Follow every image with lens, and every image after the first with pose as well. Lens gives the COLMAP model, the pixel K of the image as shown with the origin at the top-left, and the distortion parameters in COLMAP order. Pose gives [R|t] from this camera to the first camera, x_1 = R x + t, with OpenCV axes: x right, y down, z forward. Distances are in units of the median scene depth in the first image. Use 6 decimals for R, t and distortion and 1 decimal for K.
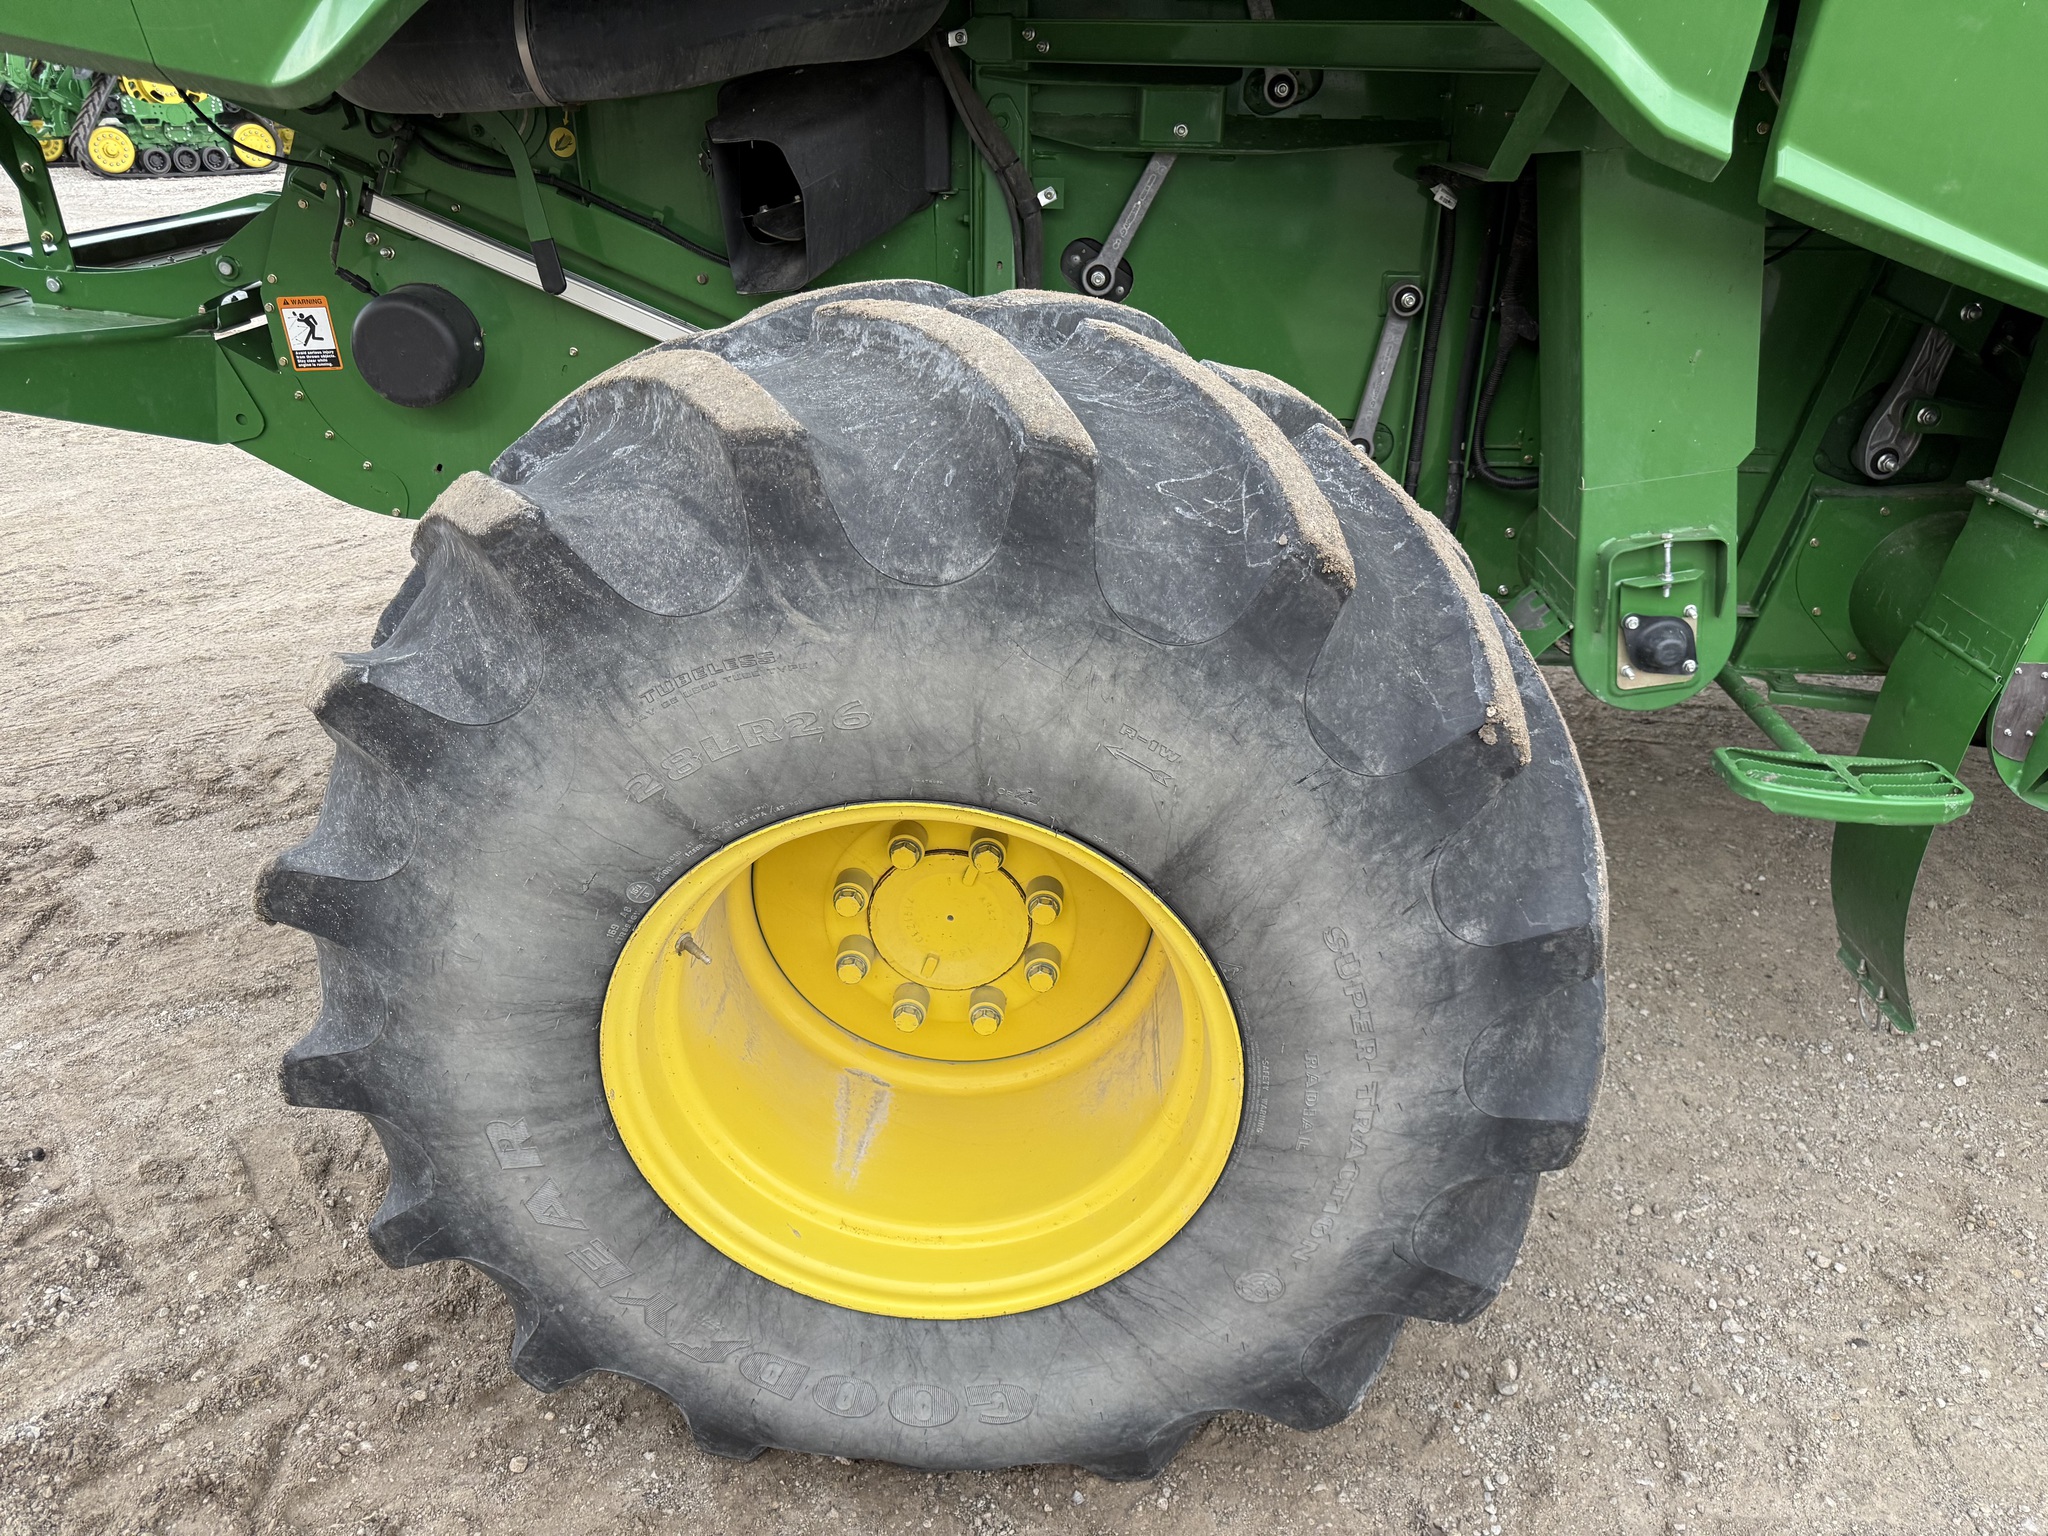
lens RADIAL K [[1427.5, 0, 1042.4], [0, 1427.5, 759.8], [0, 0, 1]] dist [0.051070, -0.048789]
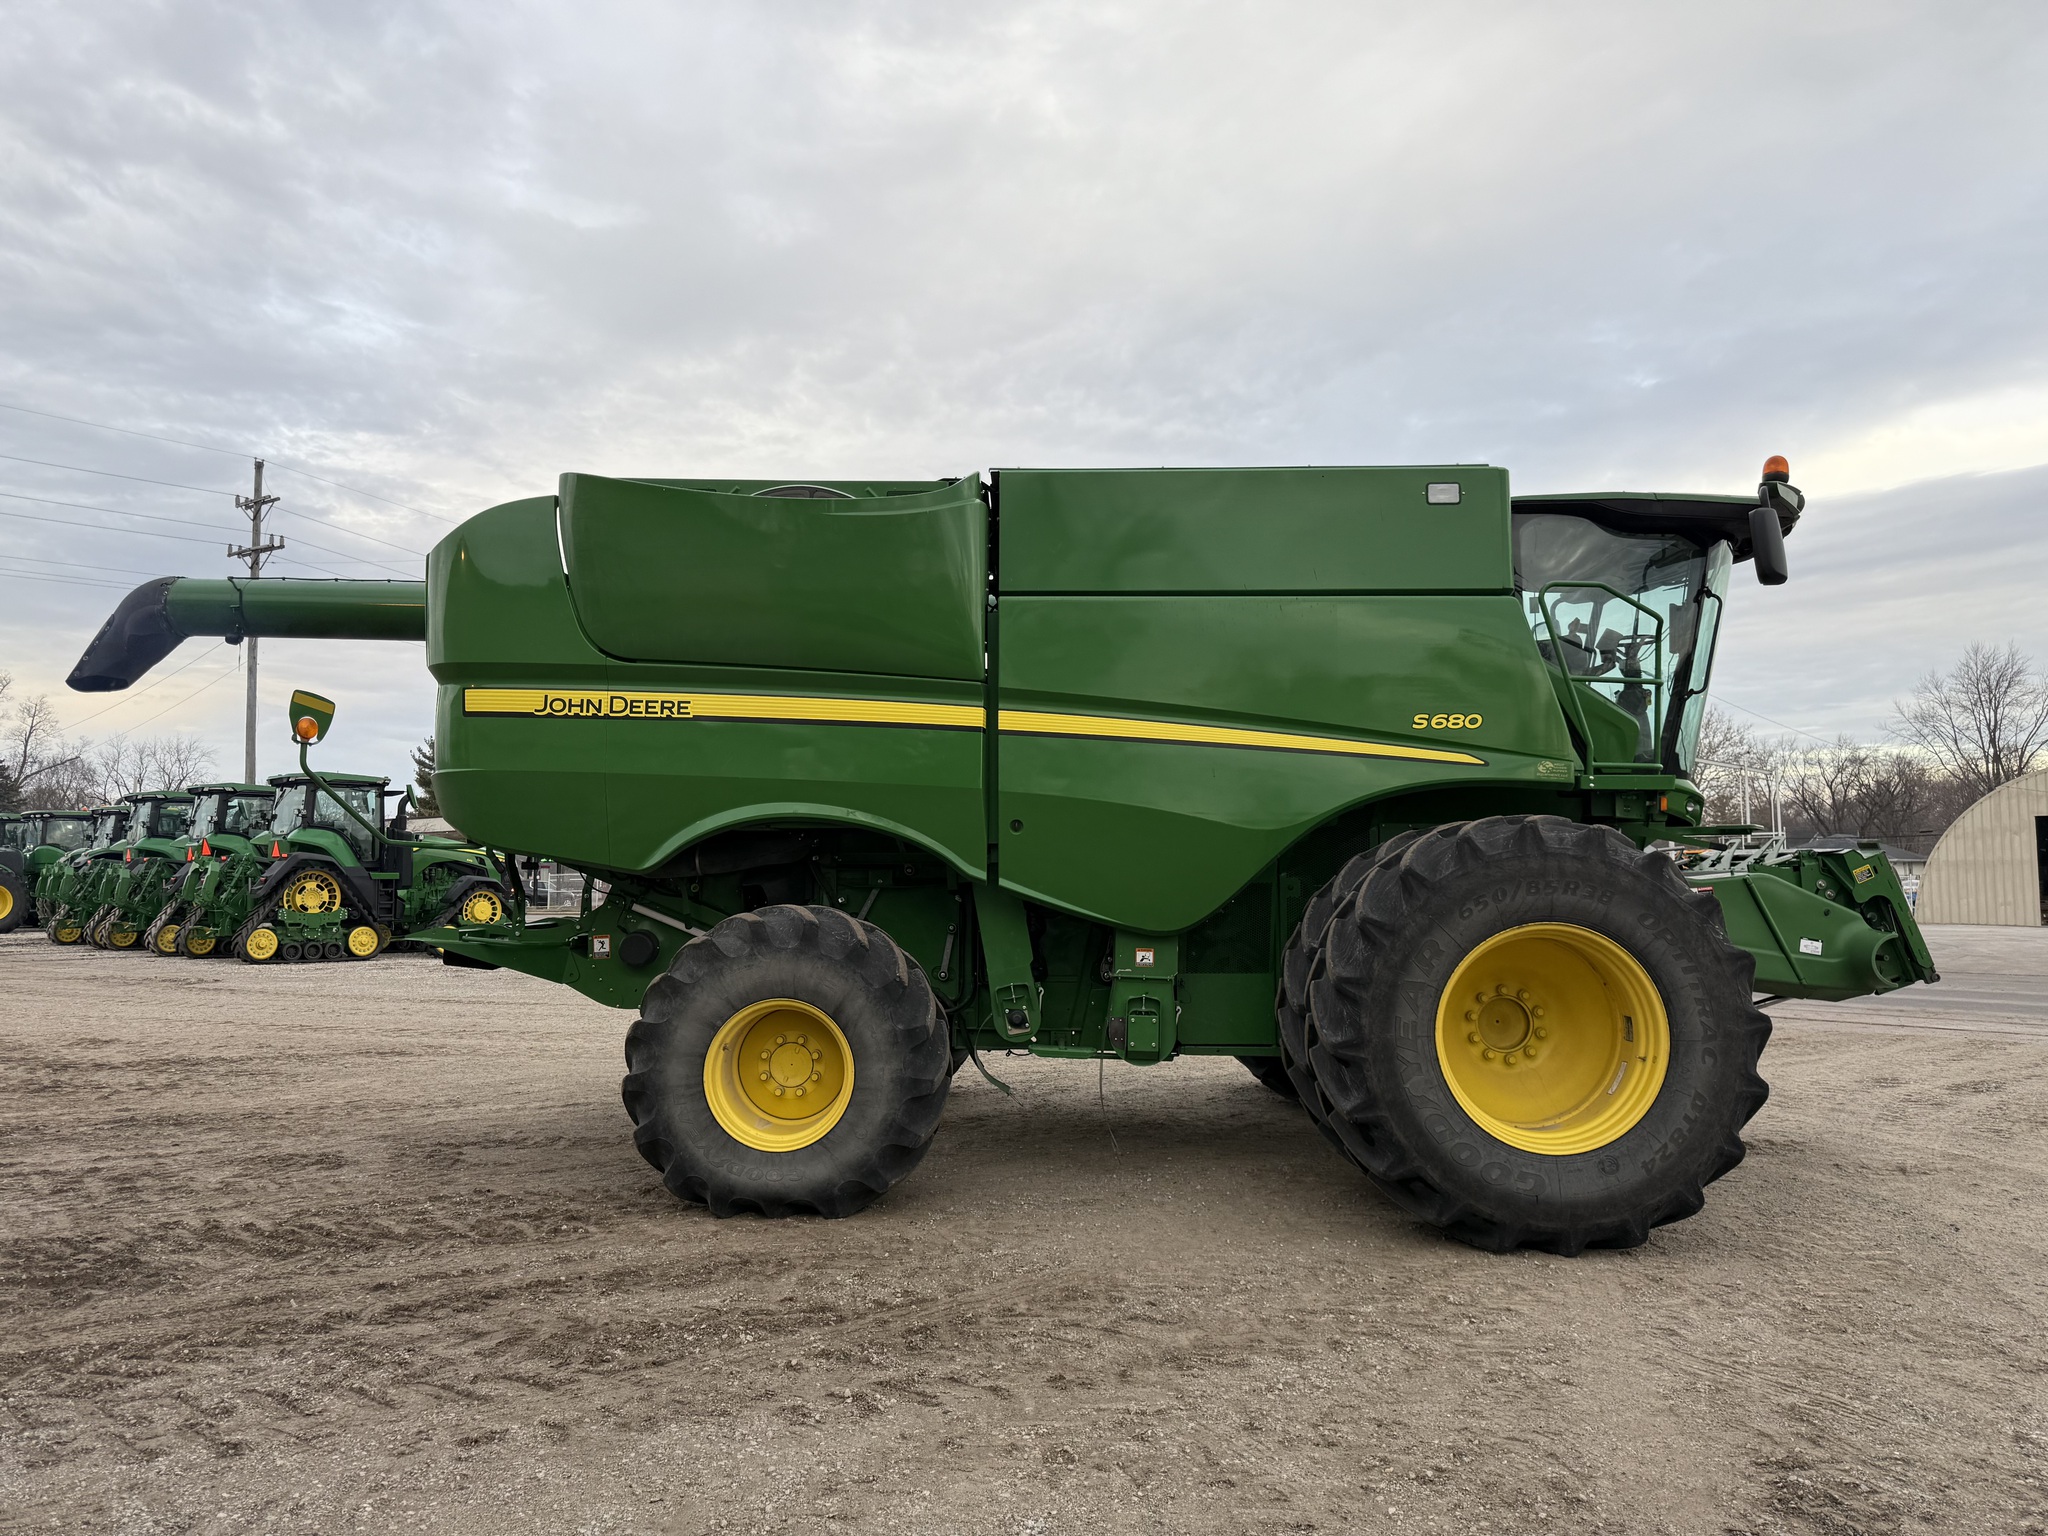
lens RADIAL K [[1427.5, 0, 1033.8], [0, 1427.5, 789.0], [0, 0, 1]] dist [0.051070, -0.048789]
pose [[0.999525, -0.004684, 0.030472, 0.497771], [0.019198, 0.867933, -0.496310, 1.474149], [-0.024123, 0.496659, 0.867610, -2.858127]]
